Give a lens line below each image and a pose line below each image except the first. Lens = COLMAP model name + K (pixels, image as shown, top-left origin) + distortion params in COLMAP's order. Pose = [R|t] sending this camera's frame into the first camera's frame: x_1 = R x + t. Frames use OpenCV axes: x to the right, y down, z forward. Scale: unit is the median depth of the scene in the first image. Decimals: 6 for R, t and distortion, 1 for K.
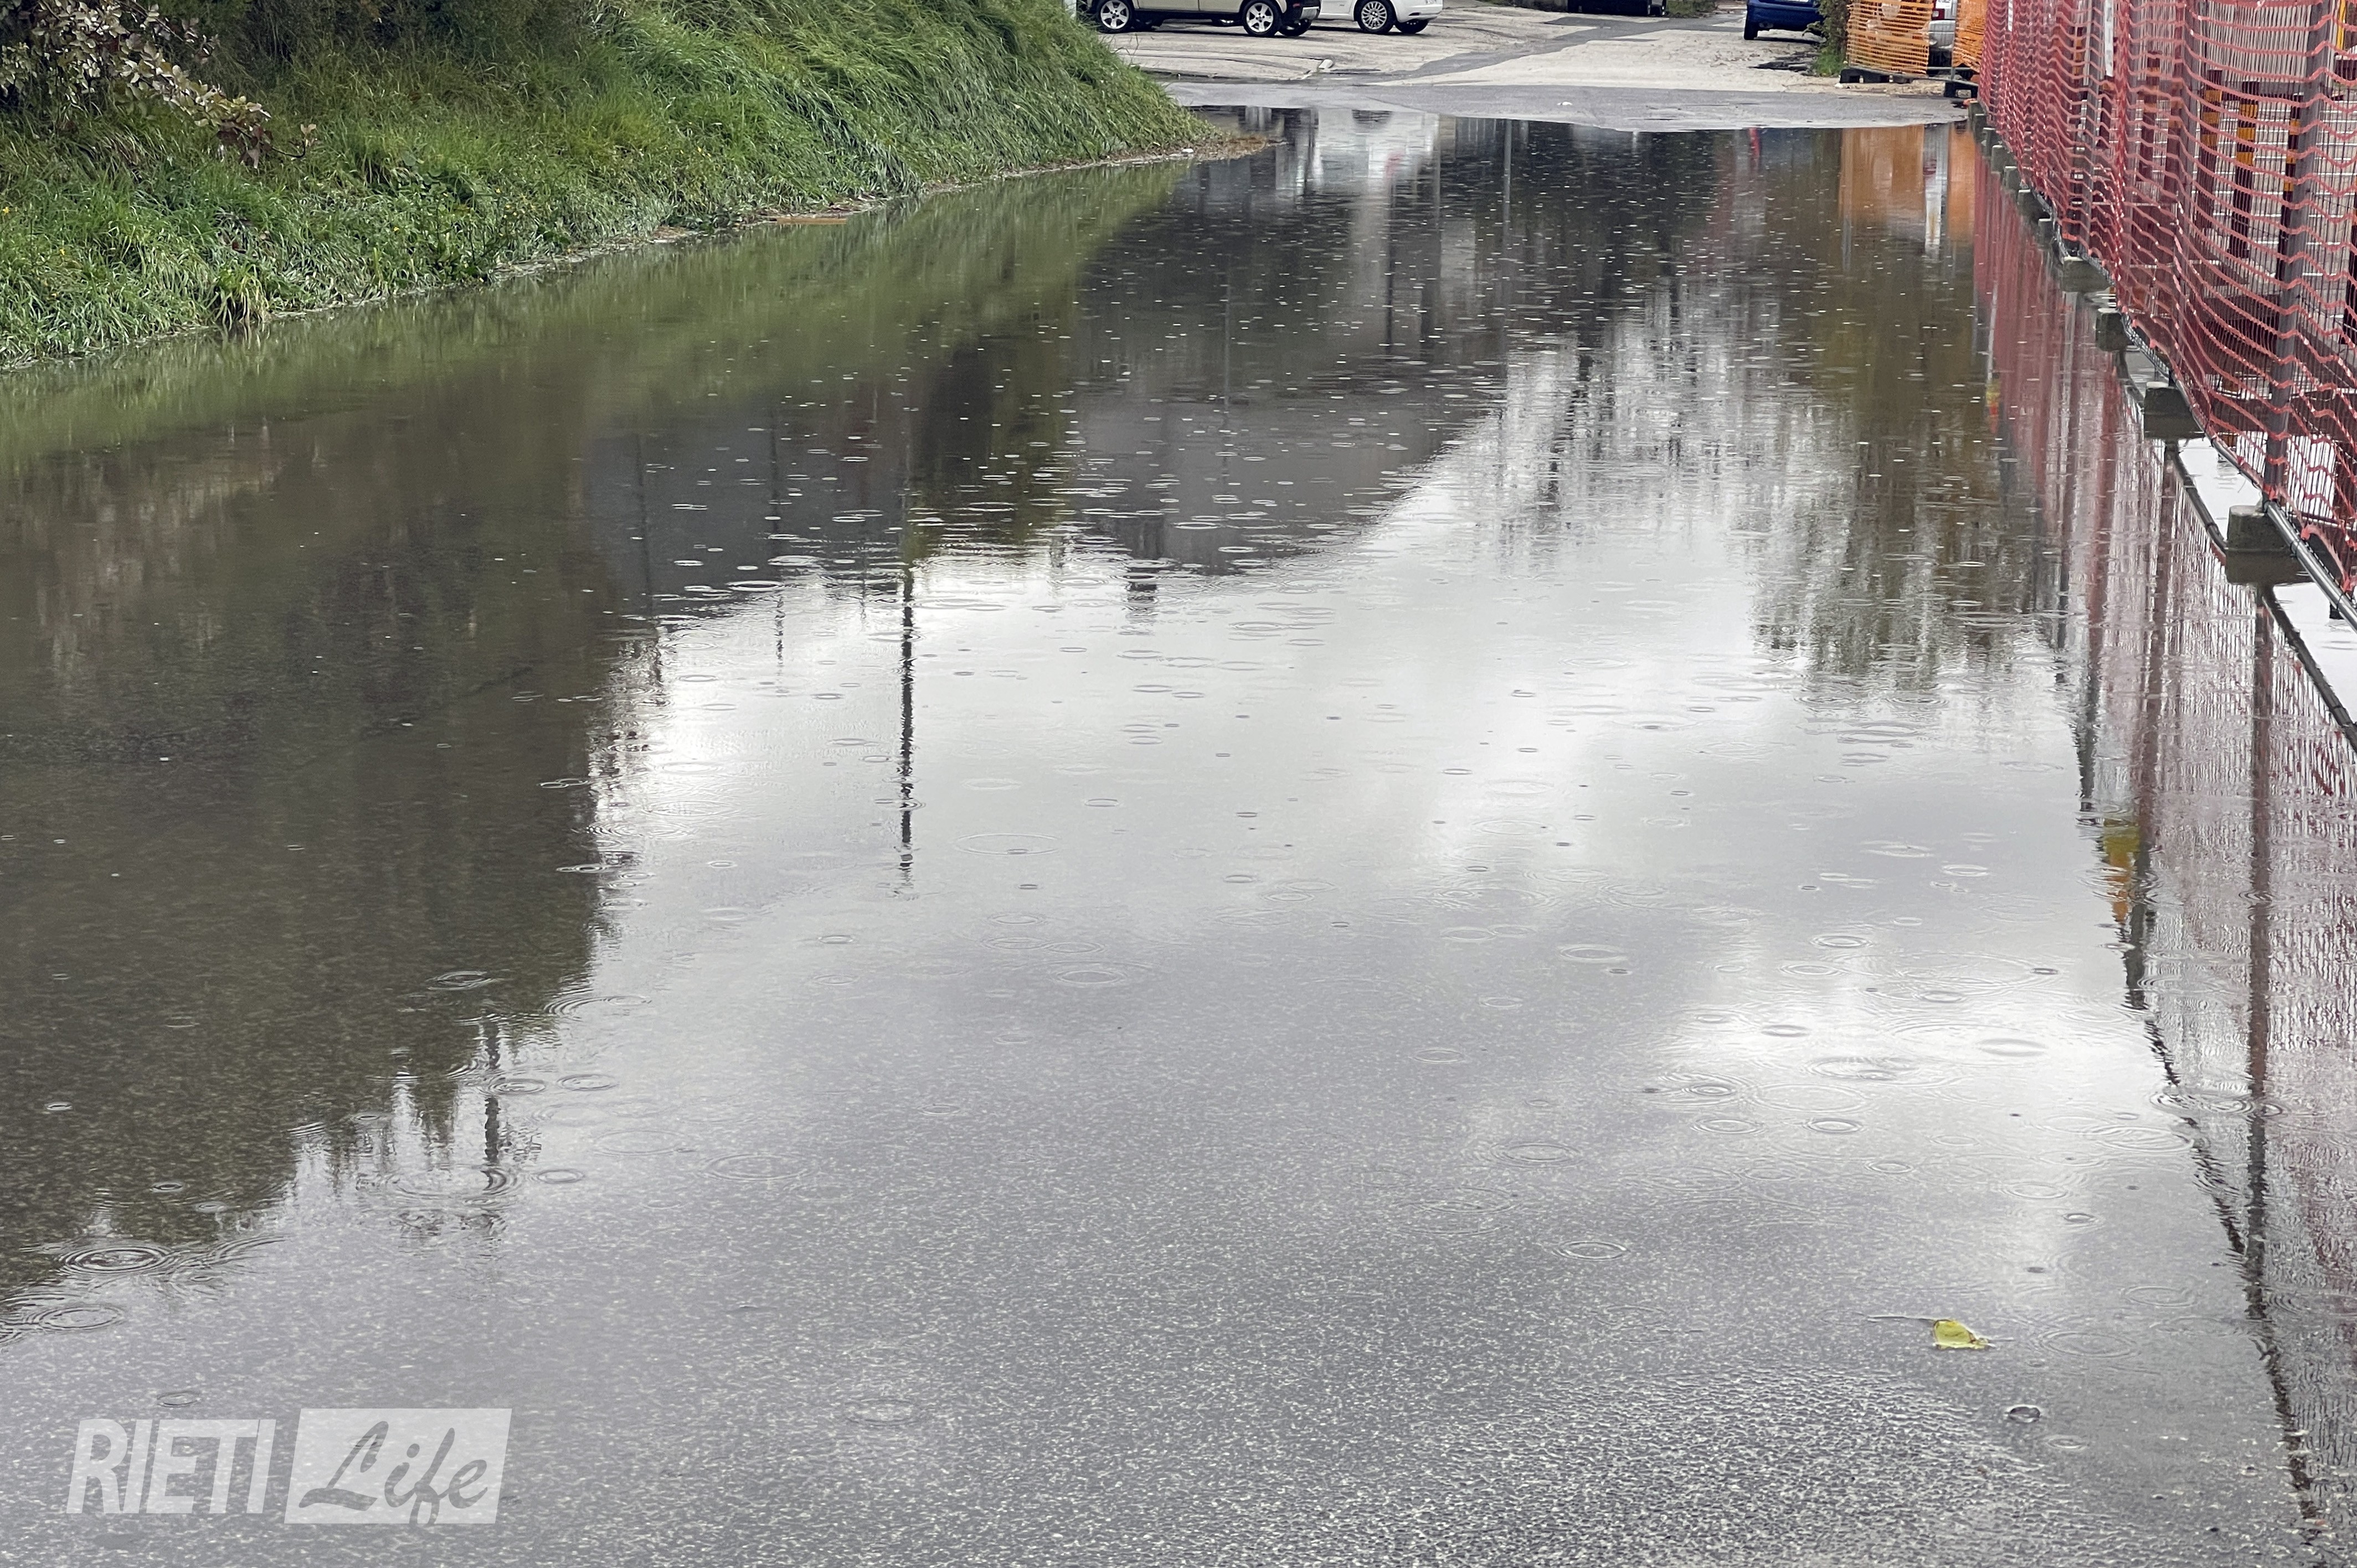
lens RADIAL K [[4372.0, 0, 1178.9], [0, 4372.0, 711.5], [0, 0, 1]] dist [0.246281, 0.127898]
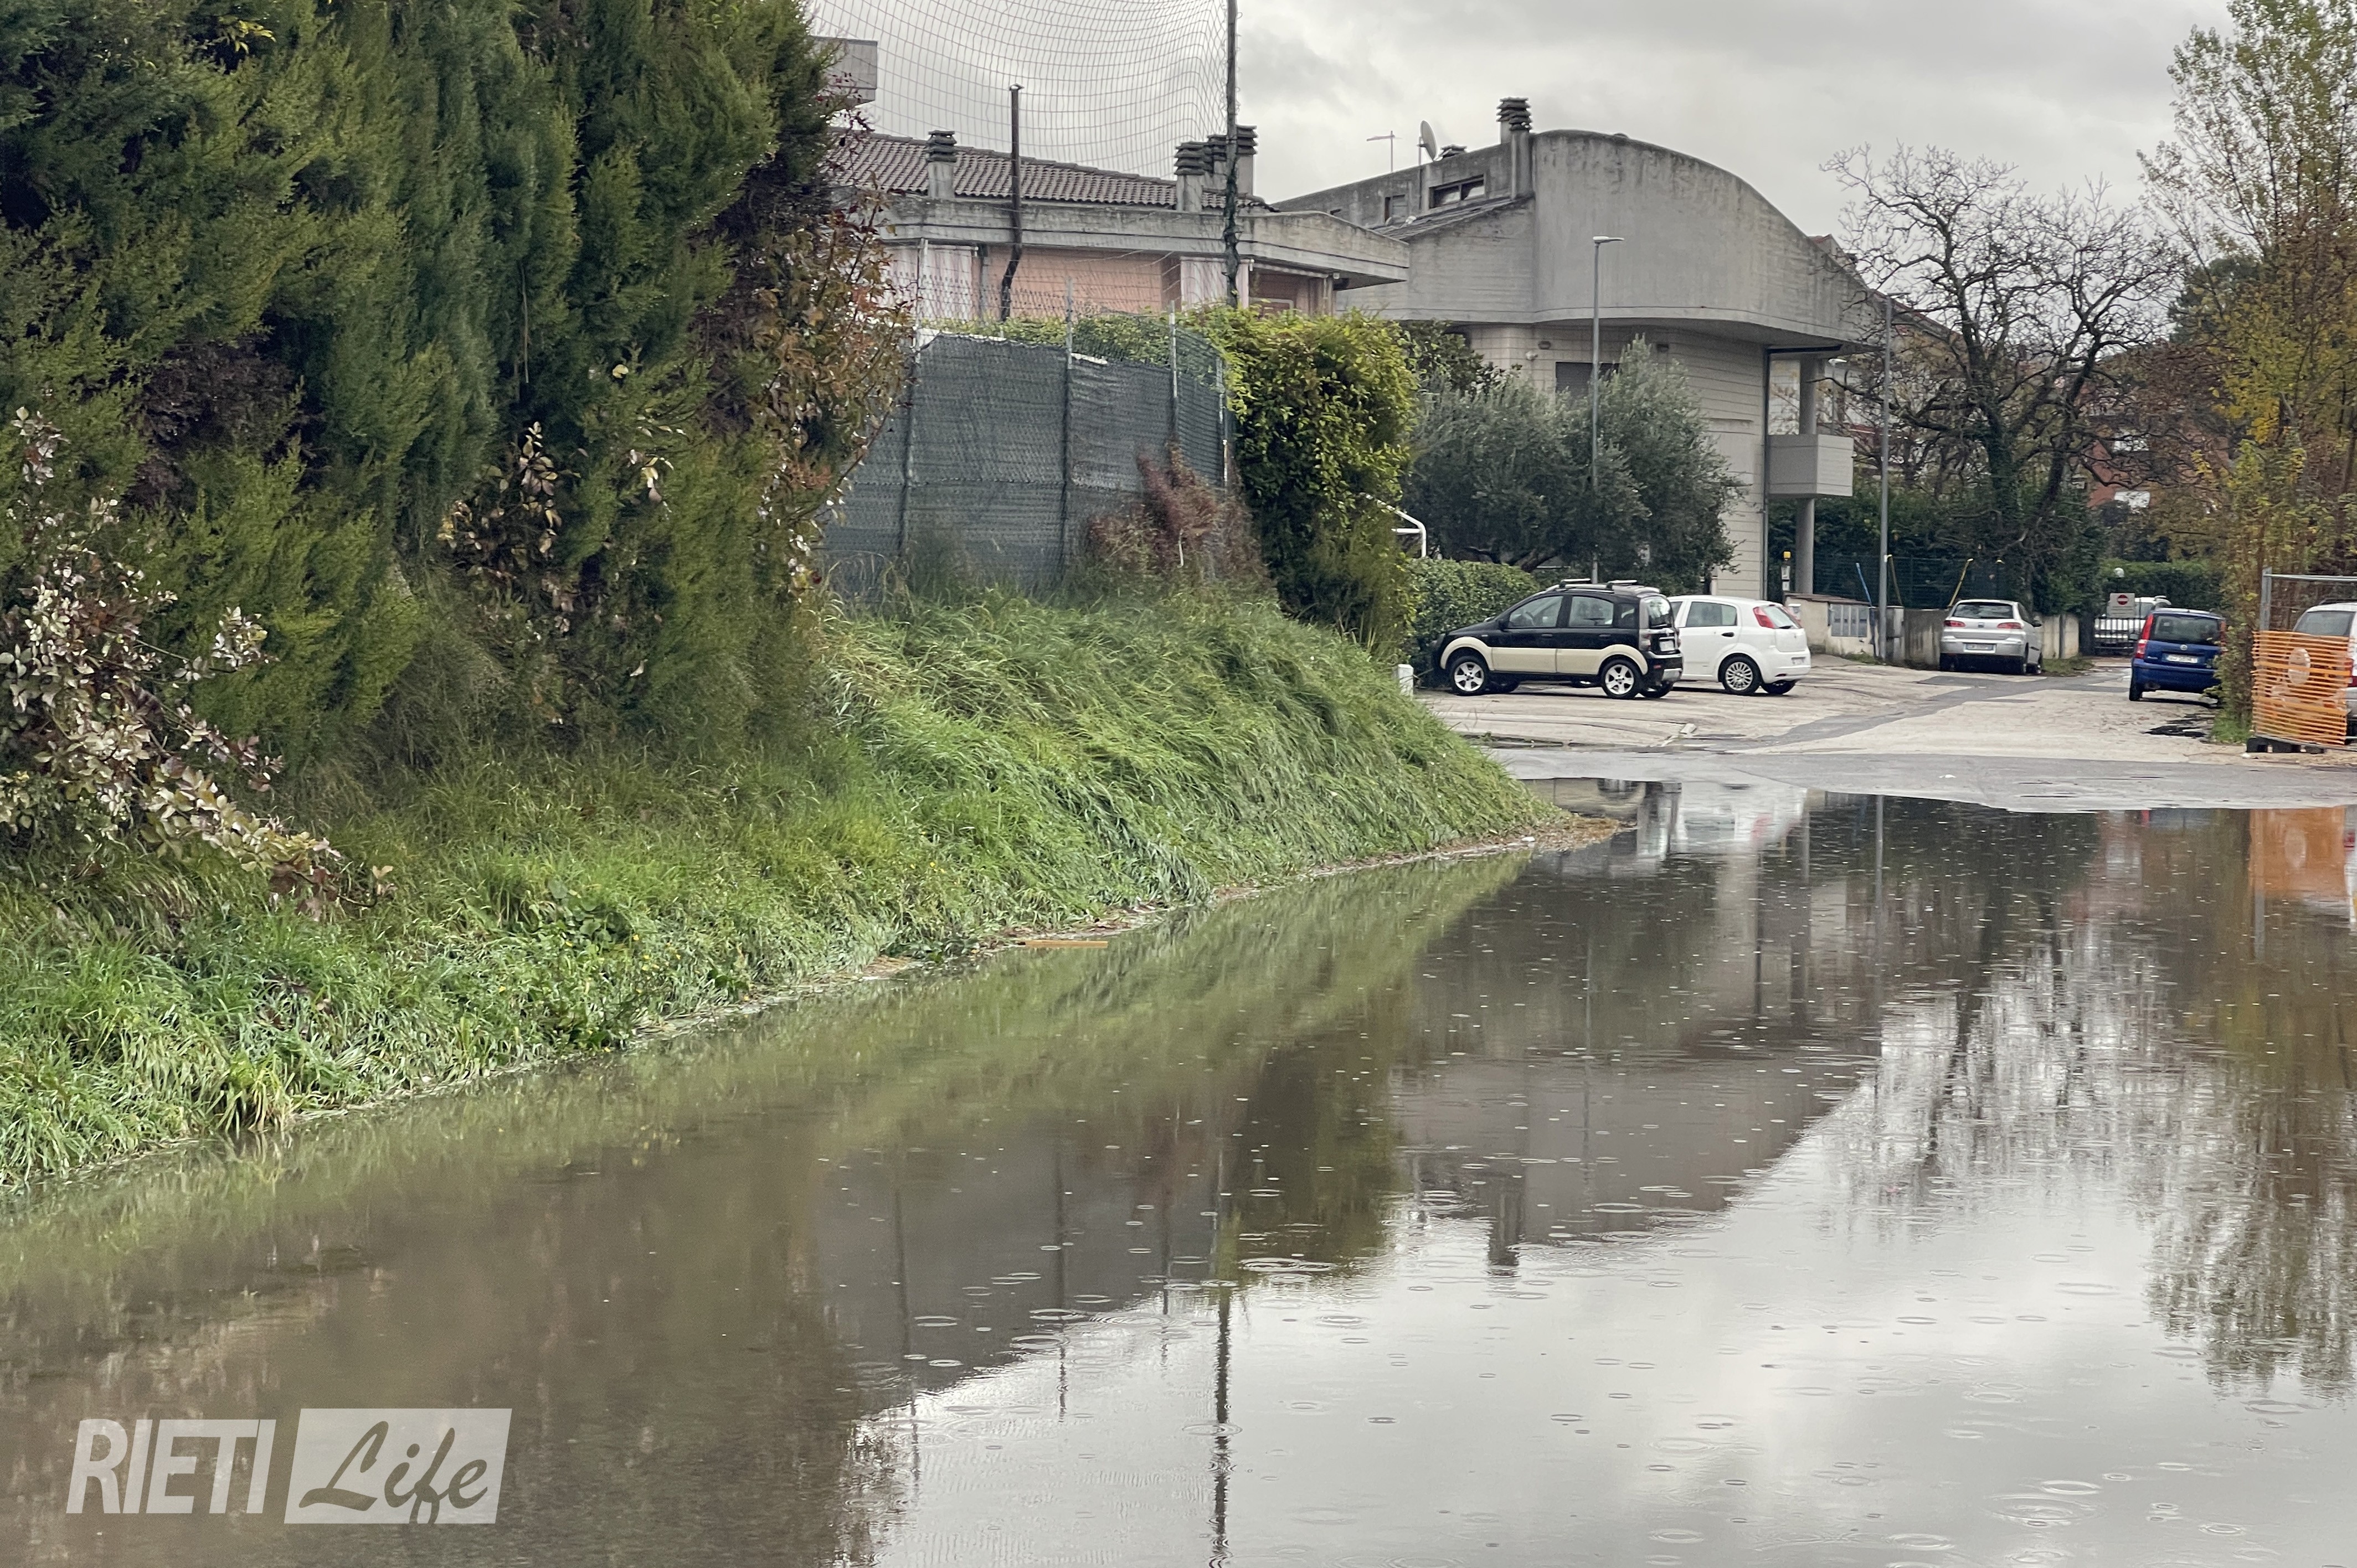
lens RADIAL K [[4204.0, 0, 1225.2], [0, 4204.0, 787.5], [0, 0, 1]] dist [0.242098, -0.399653]
pose [[0.996982, -0.001144, -0.077631, 0.007347], [-0.008751, 0.991864, -0.127002, -0.029928], [0.077144, 0.127298, 0.988860, 0.152145]]
